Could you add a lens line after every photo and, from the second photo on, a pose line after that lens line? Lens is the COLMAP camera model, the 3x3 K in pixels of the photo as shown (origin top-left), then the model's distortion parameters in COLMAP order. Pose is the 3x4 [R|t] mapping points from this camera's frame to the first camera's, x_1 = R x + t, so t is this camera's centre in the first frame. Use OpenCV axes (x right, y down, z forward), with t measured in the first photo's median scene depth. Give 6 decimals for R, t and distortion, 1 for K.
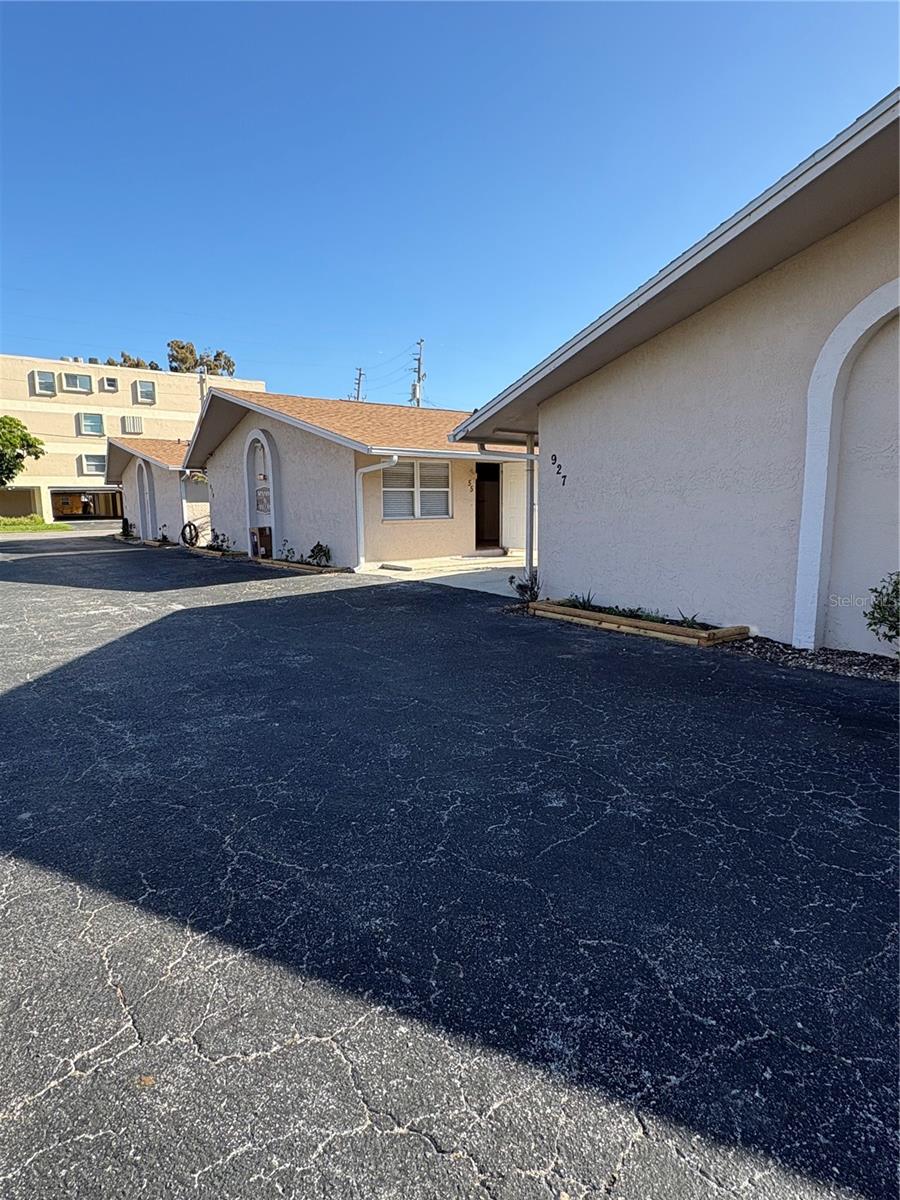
lens RADIAL K [[667.1, 0, 450.0], [0, 667.1, 596.9], [0, 0, 1]] dist [-0.000881, 0.000519]
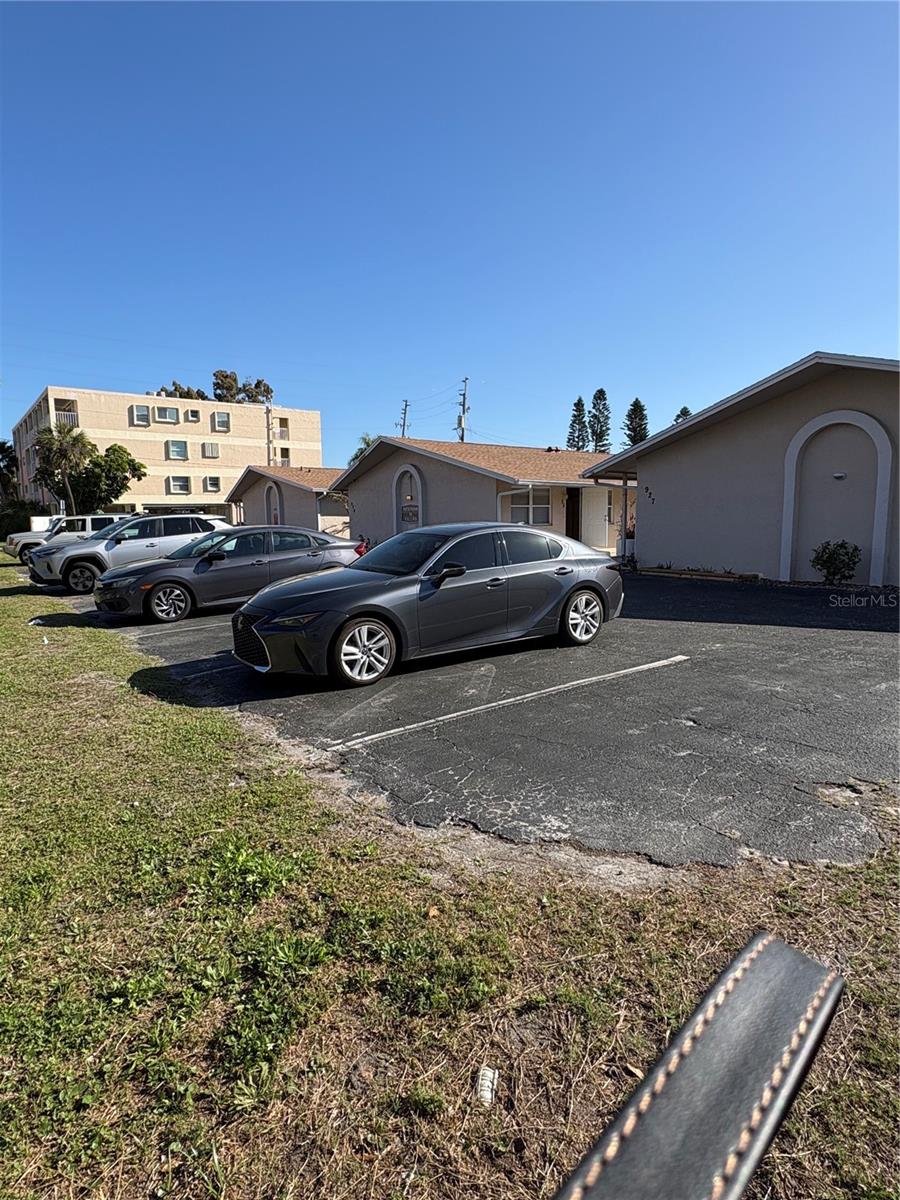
lens RADIAL K [[667.1, 0, 450.3], [0, 667.1, 601.2], [0, 0, 1]] dist [-0.000881, 0.000519]
pose [[0.999940, -0.005288, 0.009546, -0.082880], [0.005437, 0.999863, -0.015638, 0.025377], [-0.009462, 0.015689, 0.999832, -0.165965]]
